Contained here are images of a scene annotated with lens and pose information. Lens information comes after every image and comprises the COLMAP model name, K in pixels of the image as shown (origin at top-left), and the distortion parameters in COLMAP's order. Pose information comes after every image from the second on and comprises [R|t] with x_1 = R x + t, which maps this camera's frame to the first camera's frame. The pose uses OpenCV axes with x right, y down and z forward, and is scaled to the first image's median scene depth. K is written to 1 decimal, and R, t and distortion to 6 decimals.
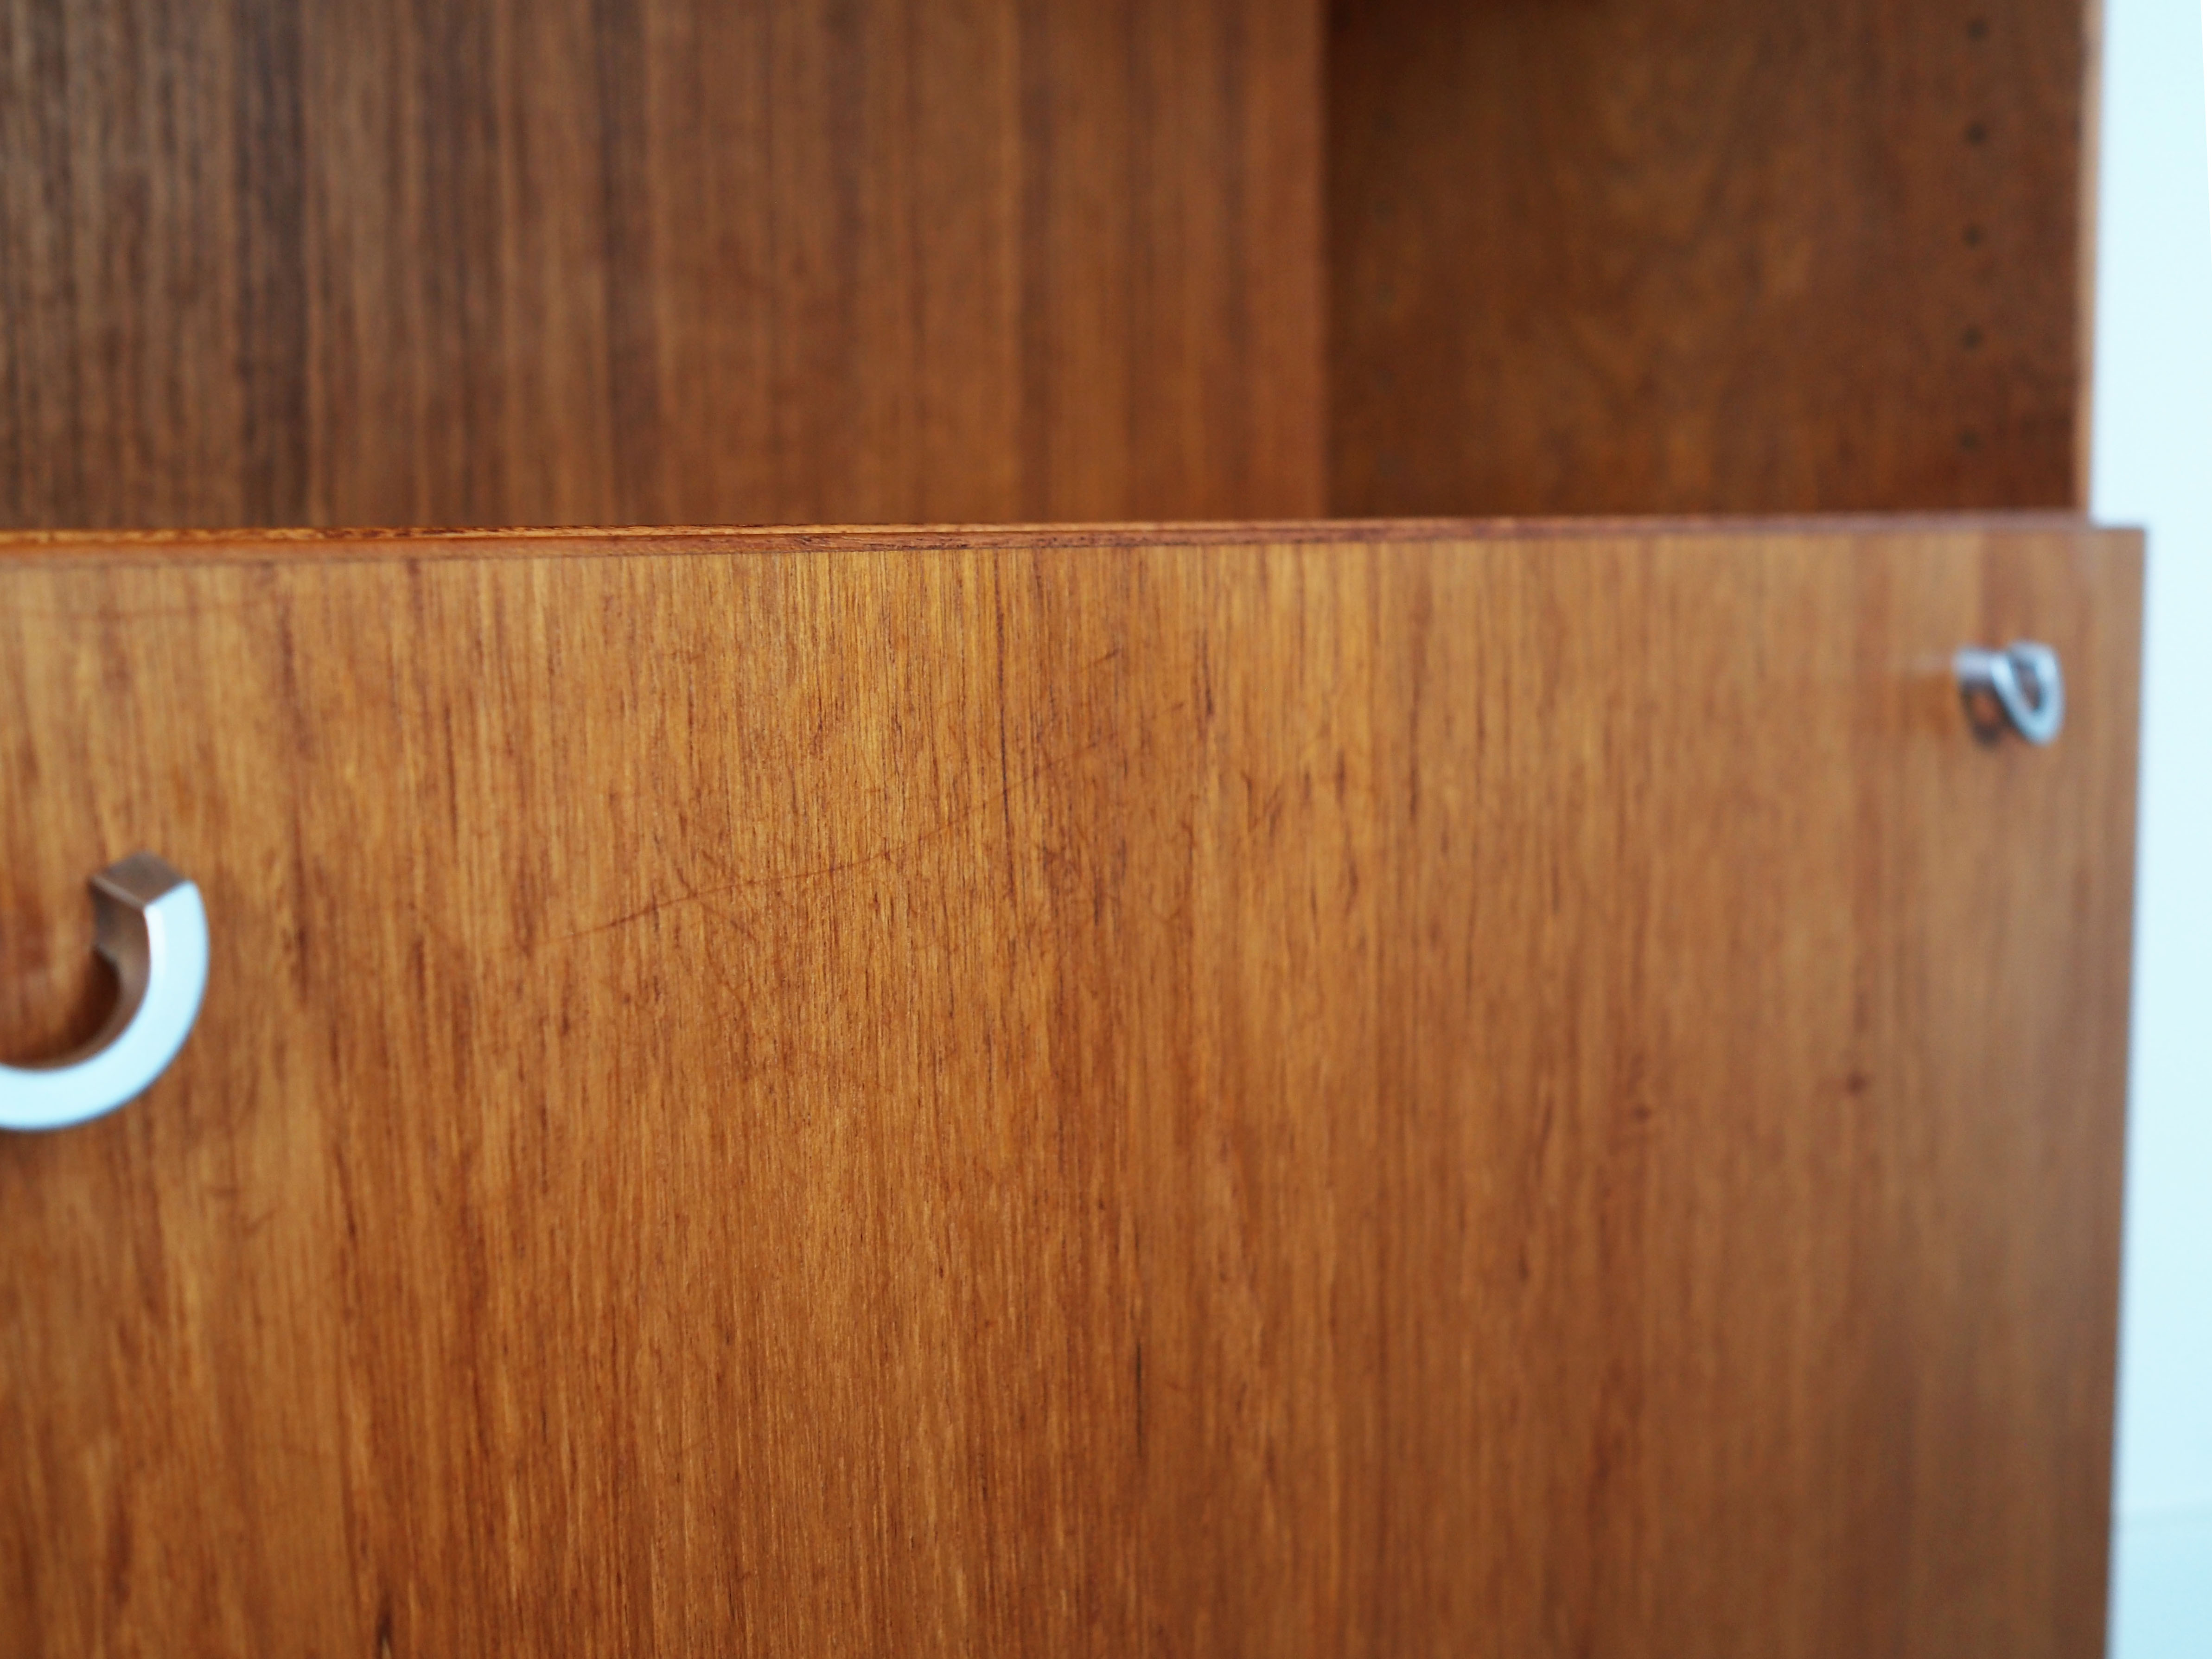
lens RADIAL K [[2384.3, 0, 1062.5], [0, 2384.3, 858.8], [0, 0, 1]] dist [-0.040836, 0.000029]
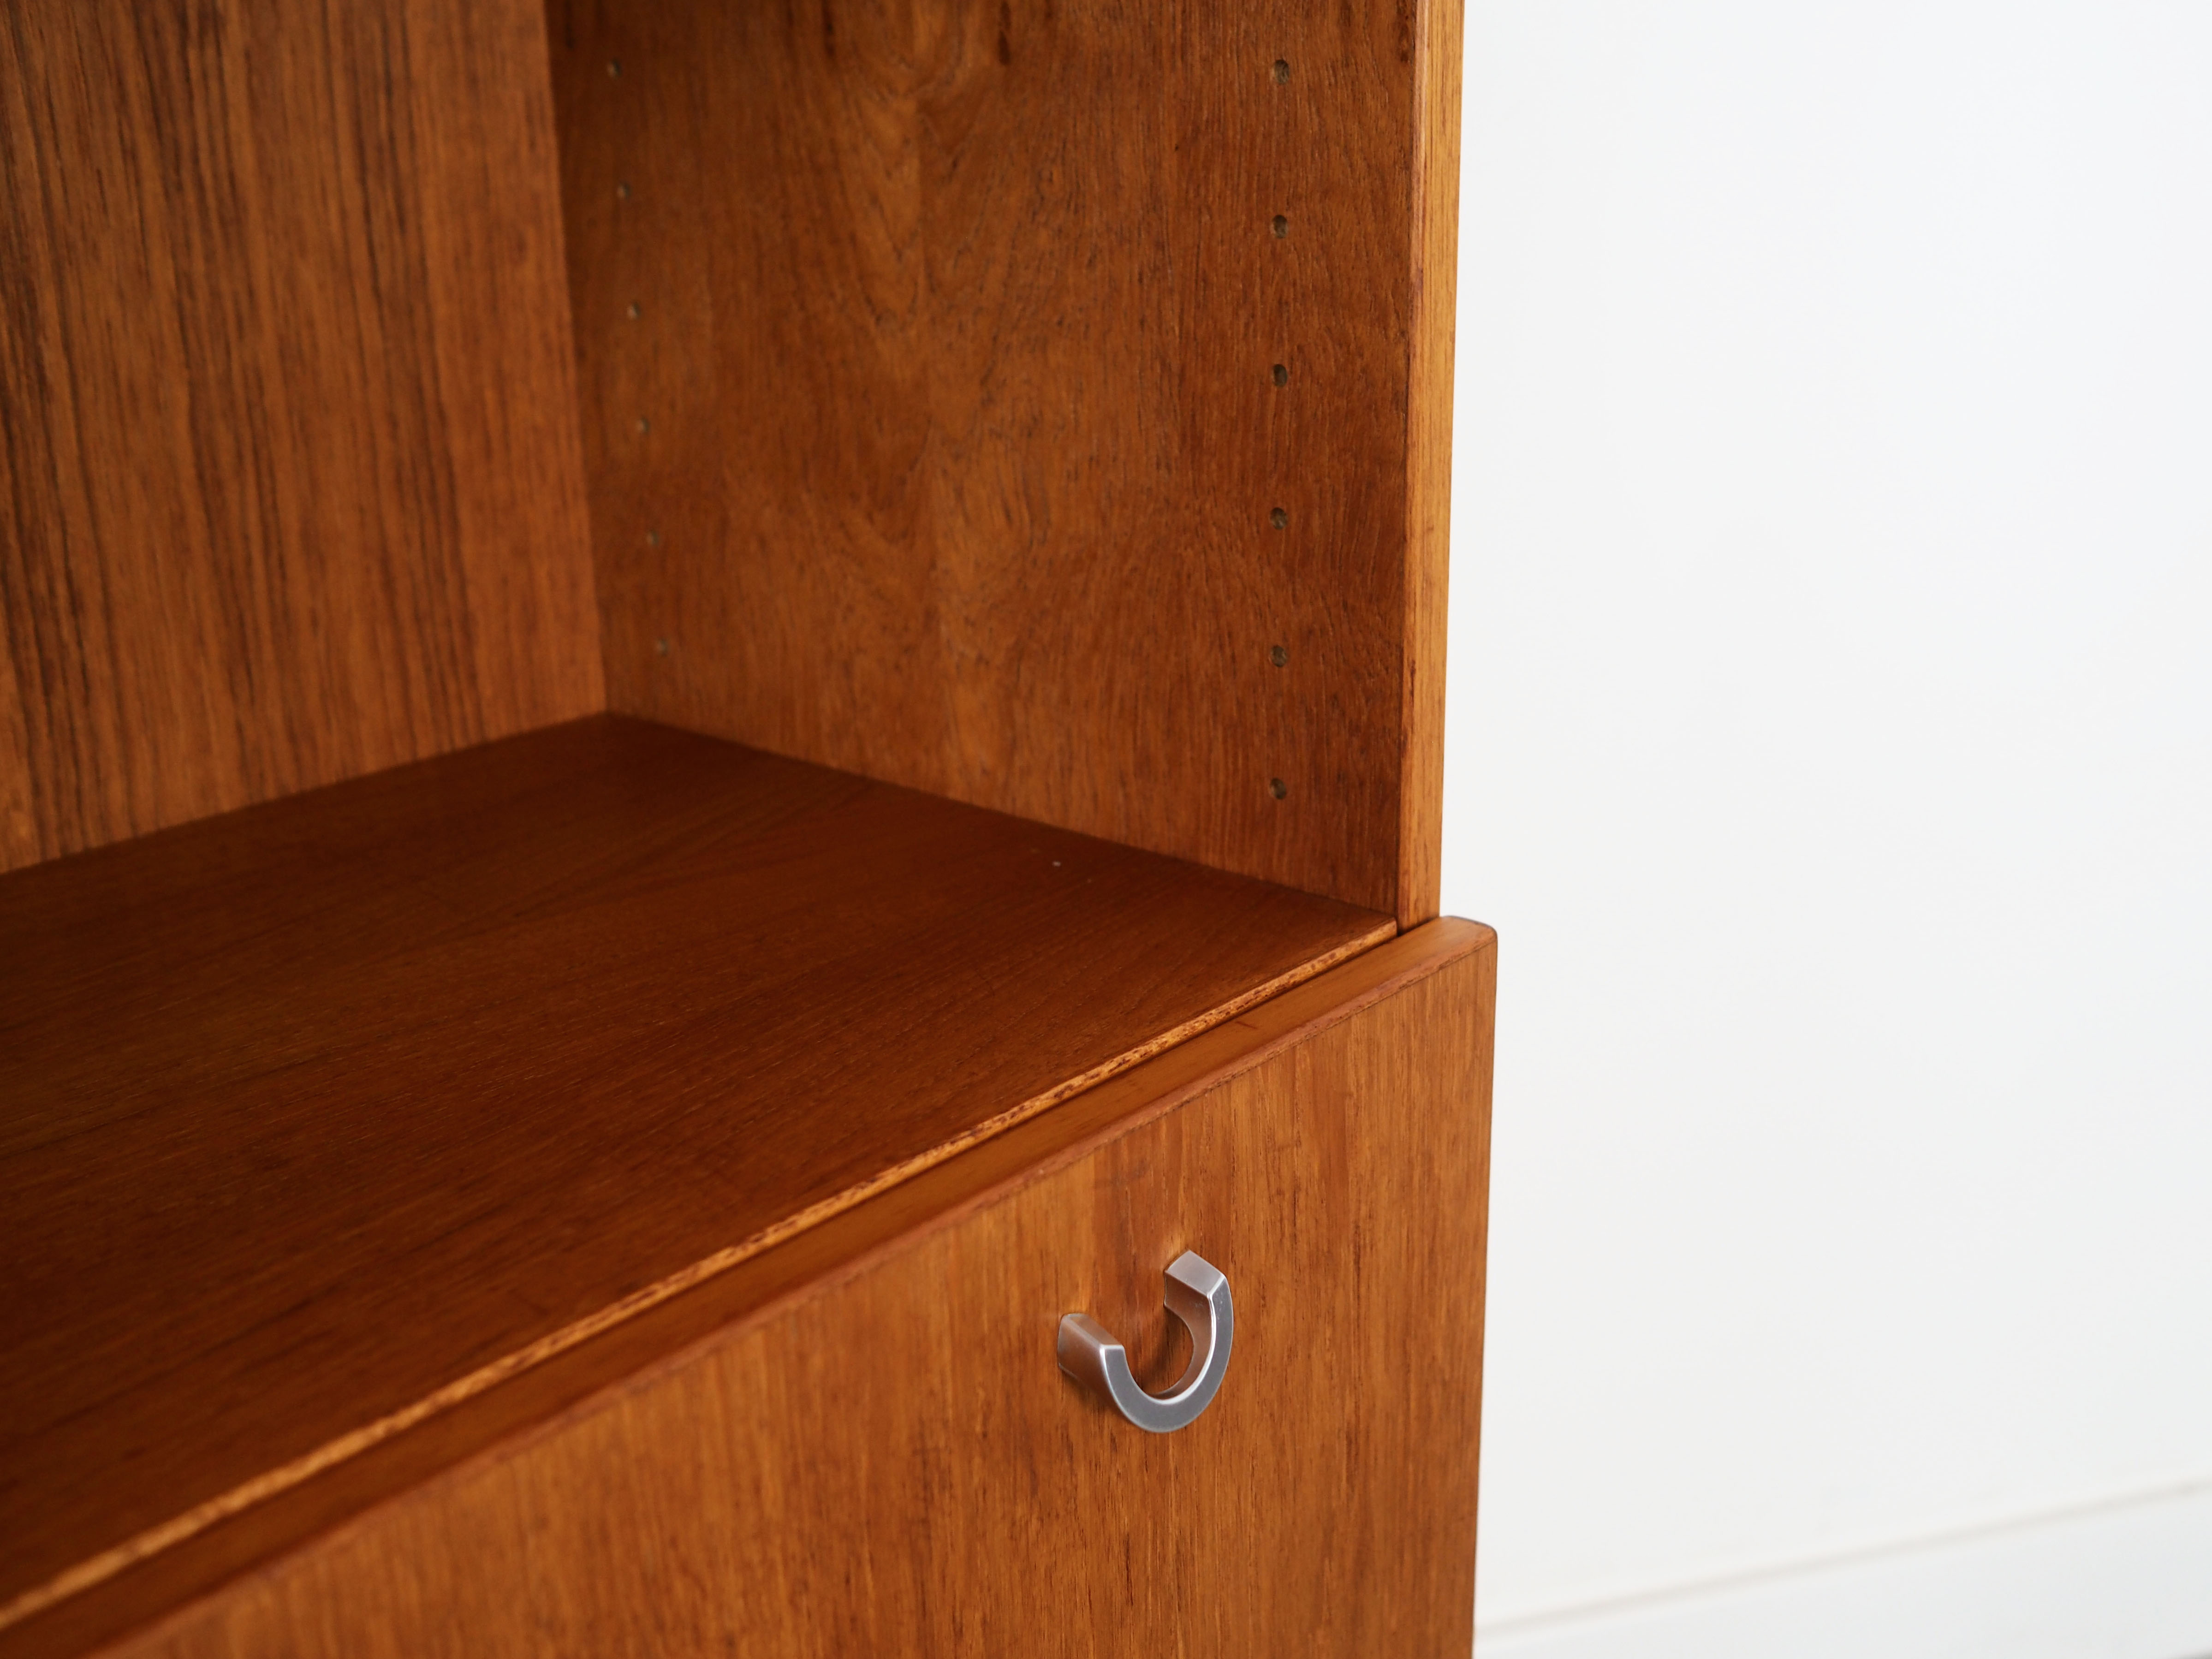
lens RADIAL K [[2362.3, 0, 1205.7], [0, 2362.3, 883.5], [0, 0, 1]] dist [-0.016772, -0.018342]
pose [[0.998136, -0.005761, 0.060762, 0.554308], [-0.007470, 0.976521, 0.215291, -0.536676], [-0.060575, -0.215344, 0.974658, 0.495548]]
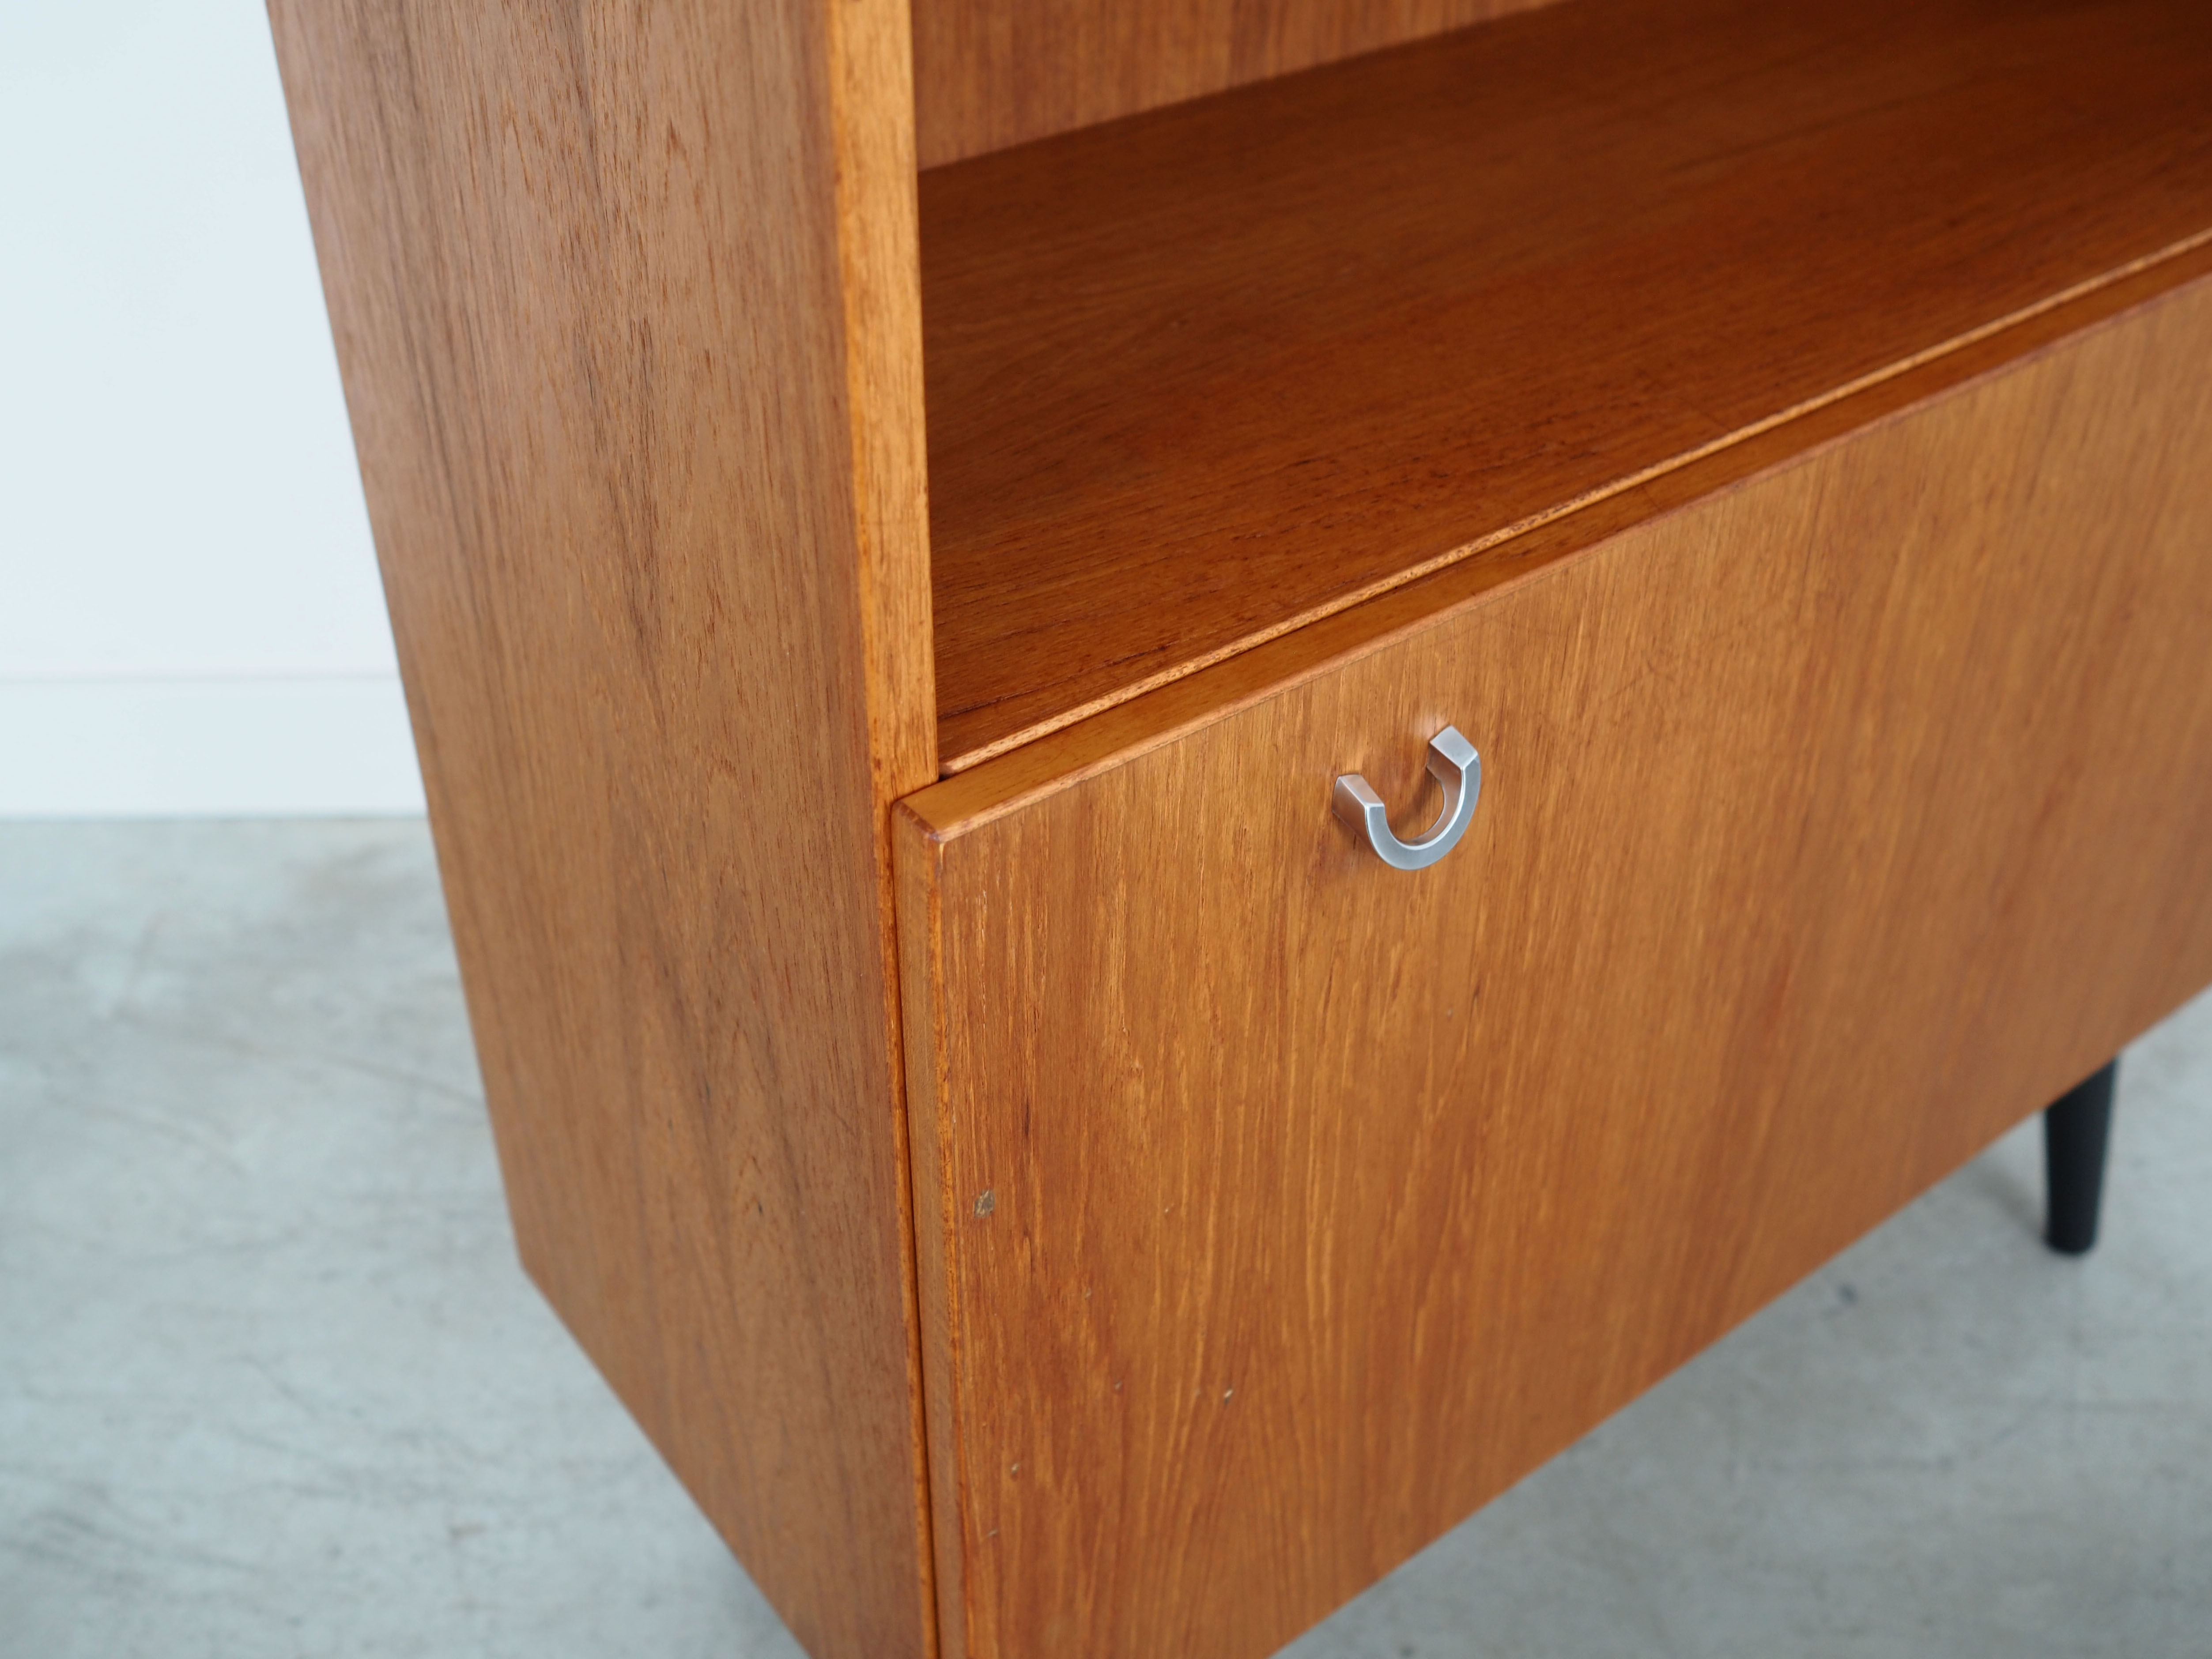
lens RADIAL K [[2251.9, 0, 1068.5], [0, 2251.9, 780.3], [0, 0, 1]] dist [-0.036215, 0.029629]
pose [[0.980849, 0.127425, -0.147300, -0.253836], [-0.040539, 0.873288, 0.485515, -0.584057], [0.190502, -0.470246, 0.861730, -0.548837]]
